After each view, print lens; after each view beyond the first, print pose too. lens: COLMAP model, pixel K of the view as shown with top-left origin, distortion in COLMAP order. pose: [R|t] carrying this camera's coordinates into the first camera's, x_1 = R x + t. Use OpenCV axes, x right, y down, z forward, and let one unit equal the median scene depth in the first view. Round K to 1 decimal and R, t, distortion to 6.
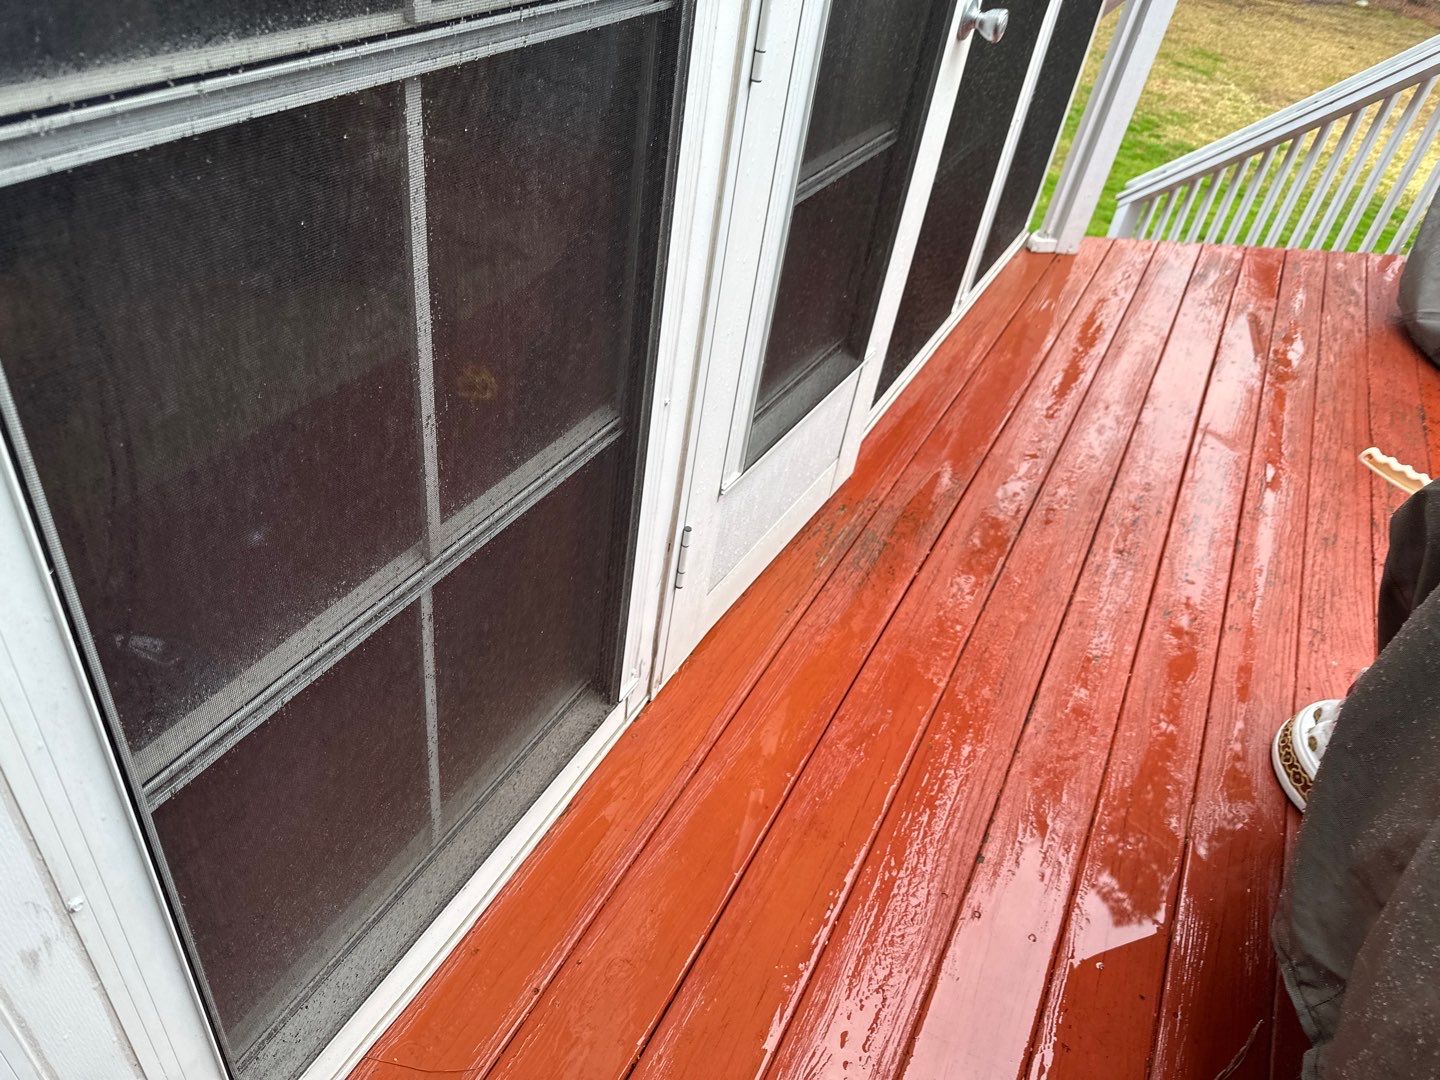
lens RADIAL K [[1007.9, 0, 720.7], [0, 1007.9, 542.4], [0, 0, 1]] dist [0.040874, -0.041874]
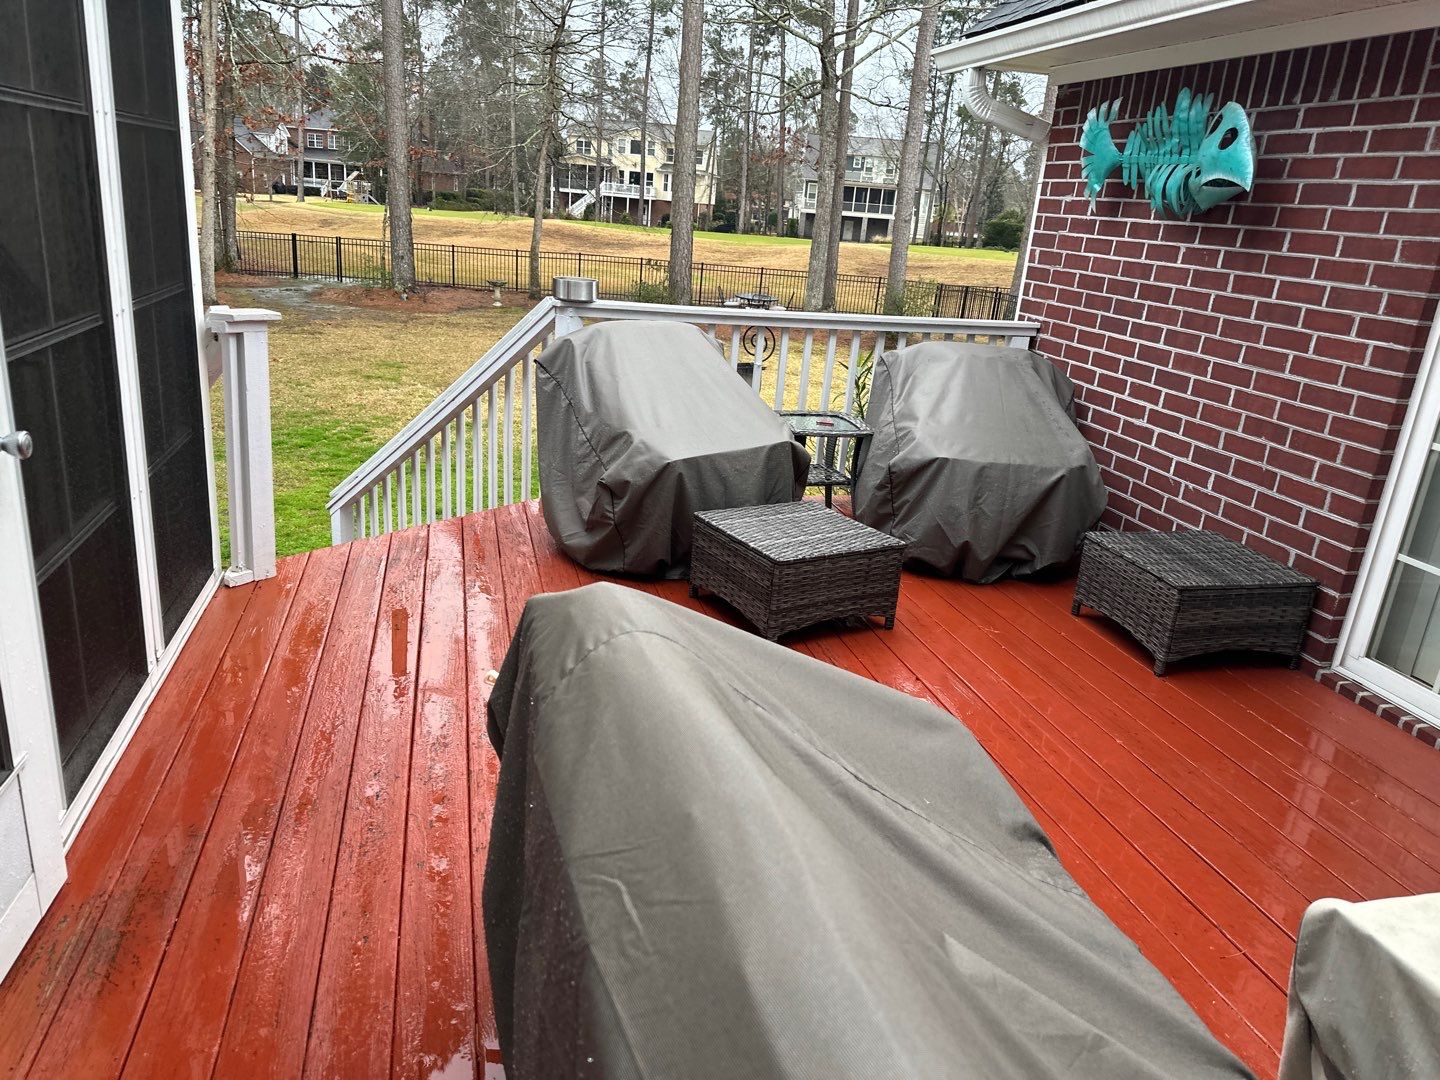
lens RADIAL K [[1007.9, 0, 709.0], [0, 1007.9, 543.5], [0, 0, 1]] dist [0.040874, -0.041874]
pose [[0.754542, -0.283198, 0.592001, 0.071598], [0.434698, 0.891494, -0.127582, 0.021068], [-0.491634, 0.353608, 0.795775, -0.090145]]
